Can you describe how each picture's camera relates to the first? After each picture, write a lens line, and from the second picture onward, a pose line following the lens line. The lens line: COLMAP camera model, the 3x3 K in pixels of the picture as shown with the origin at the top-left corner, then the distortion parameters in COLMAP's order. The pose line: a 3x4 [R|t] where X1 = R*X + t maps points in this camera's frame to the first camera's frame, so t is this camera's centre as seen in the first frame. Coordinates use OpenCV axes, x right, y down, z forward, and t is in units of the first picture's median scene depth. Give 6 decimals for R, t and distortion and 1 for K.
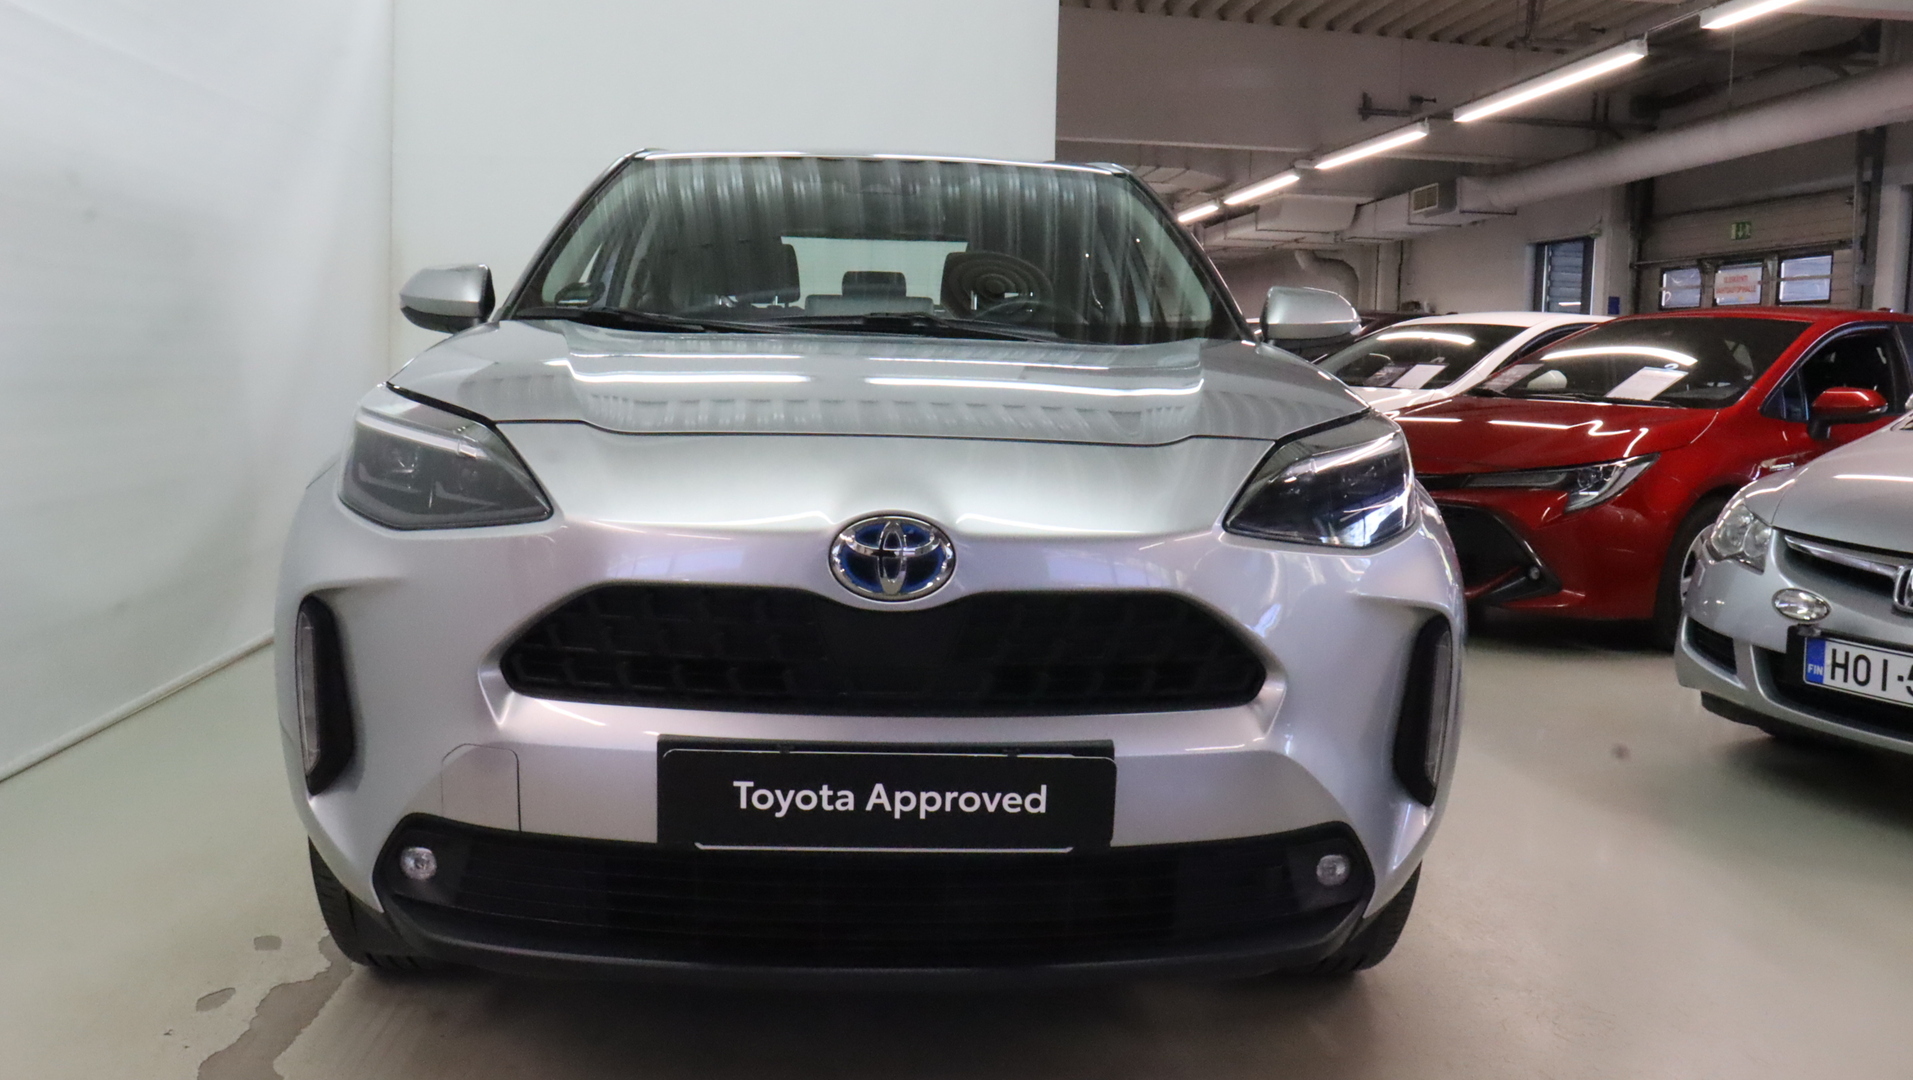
lens RADIAL K [[1589.4, 0, 885.6], [0, 1589.4, 479.4], [0, 0, 1]] dist [-0.170164, 0.126014]
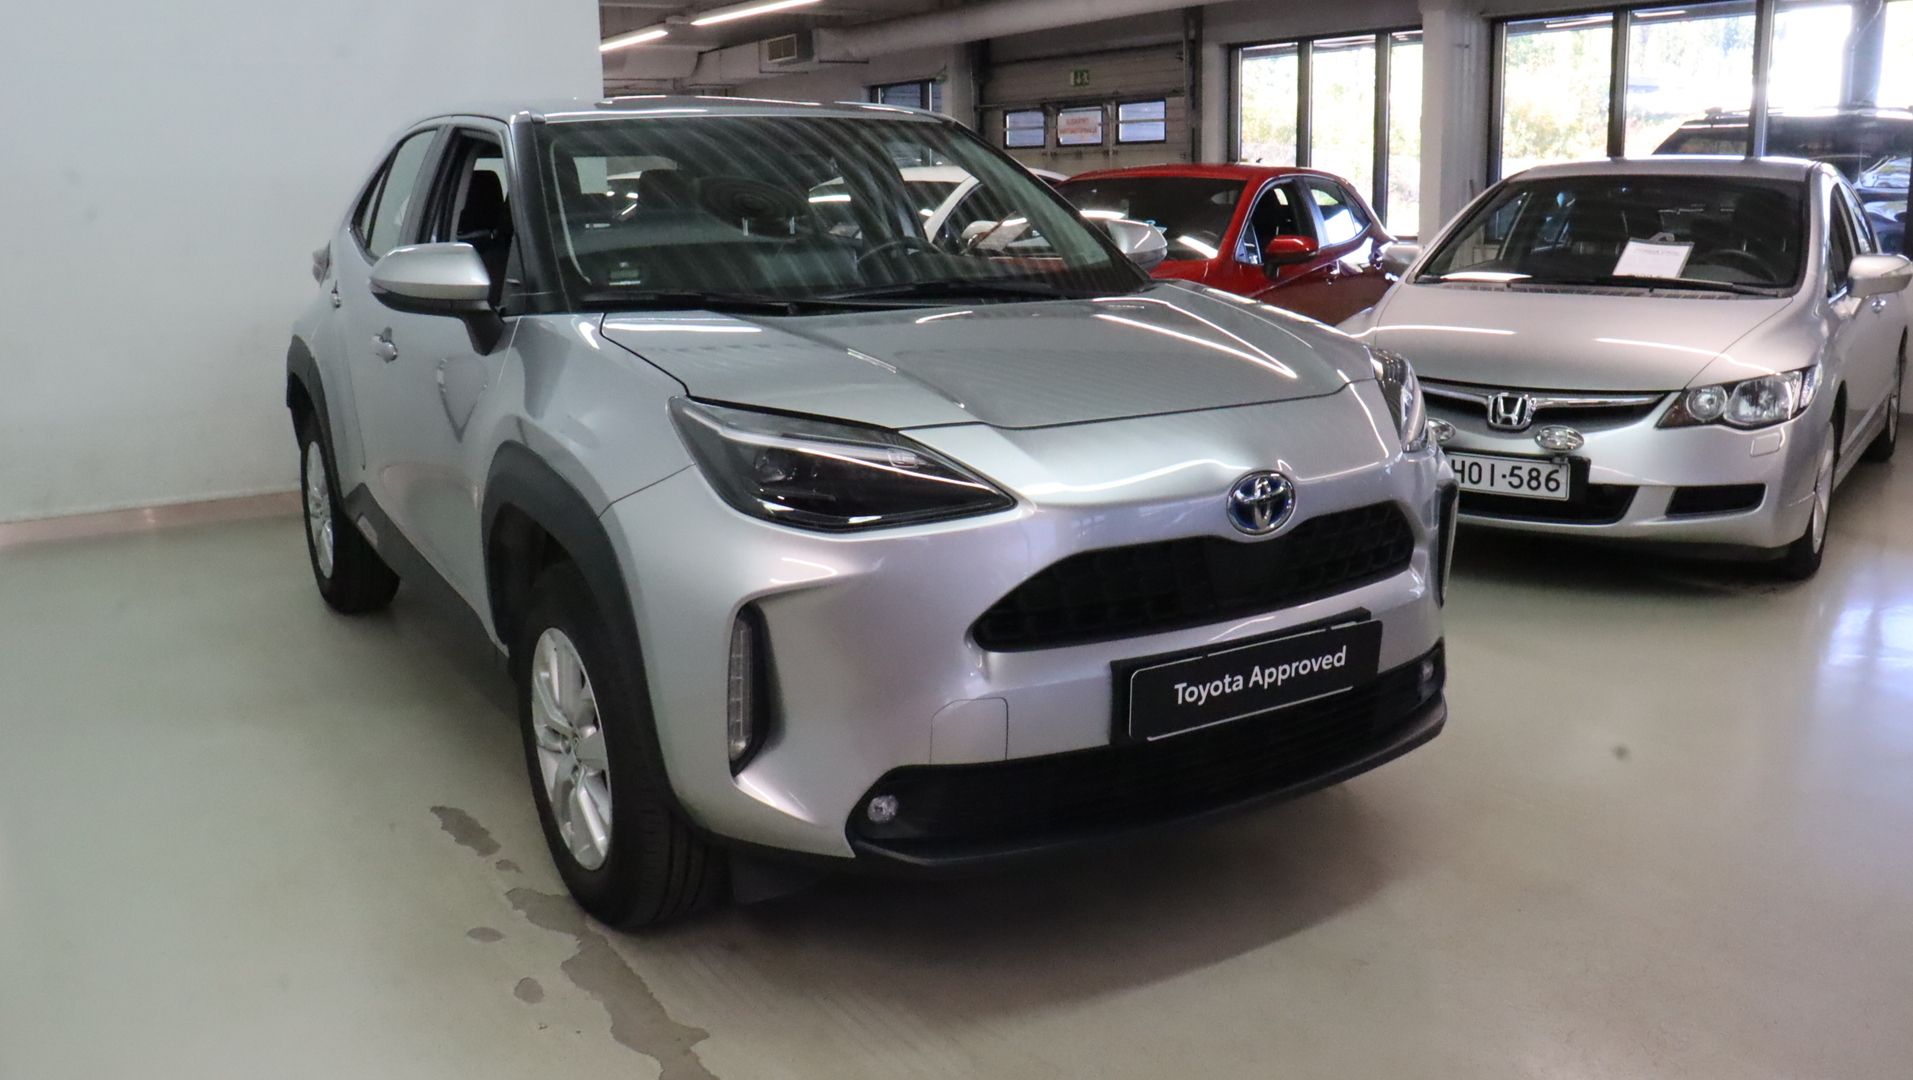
lens RADIAL K [[1589.4, 0, 957.6], [0, 1589.4, 527.1], [0, 0, 1]] dist [-0.170164, 0.126014]
pose [[0.873064, -0.142180, 0.466417, -0.766741], [0.078307, 0.985012, 0.153686, -0.142268], [-0.481277, -0.097654, 0.871112, -0.055323]]
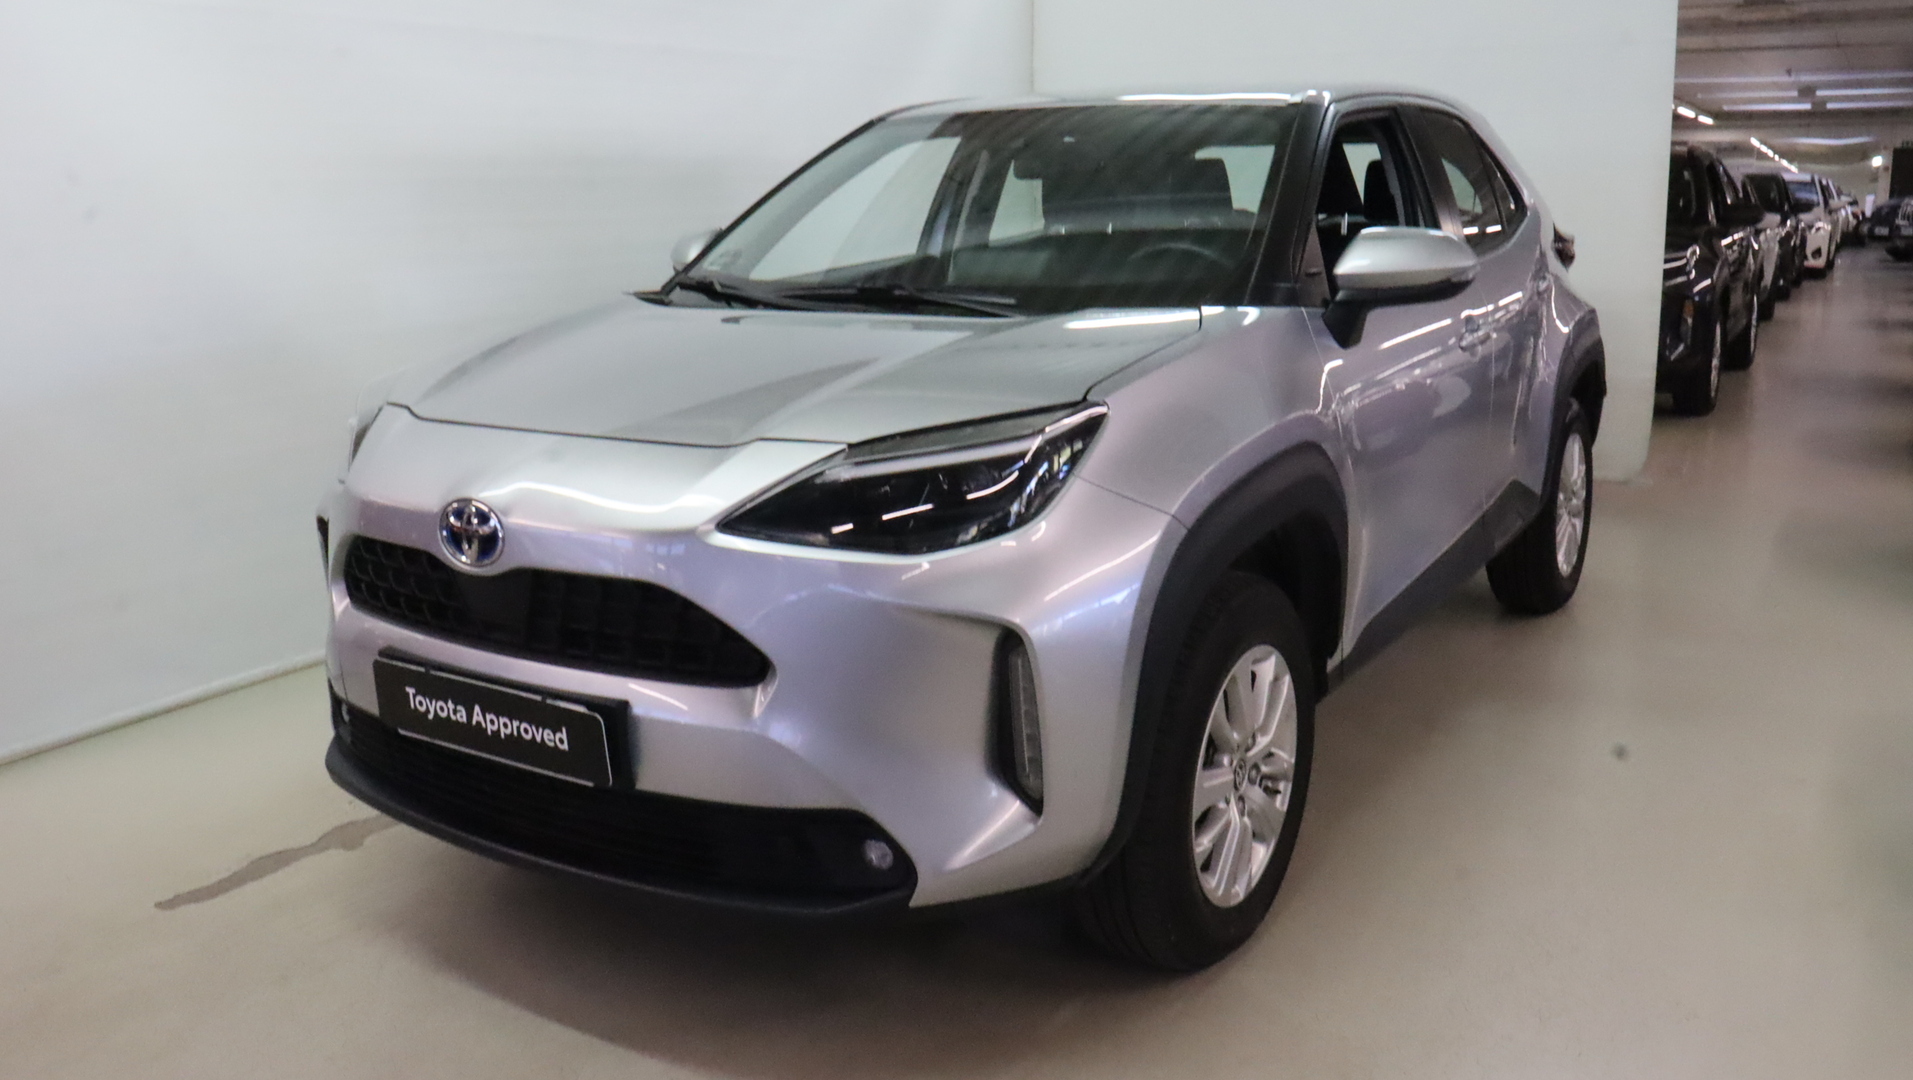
lens RADIAL K [[1589.4, 0, 963.9], [0, 1589.4, 547.3], [0, 0, 1]] dist [-0.170164, 0.126014]
pose [[0.818872, 0.092229, -0.566518, 0.928782], [-0.015675, 0.990231, 0.138551, -0.107180], [0.573762, -0.104575, 0.812319, 0.179862]]
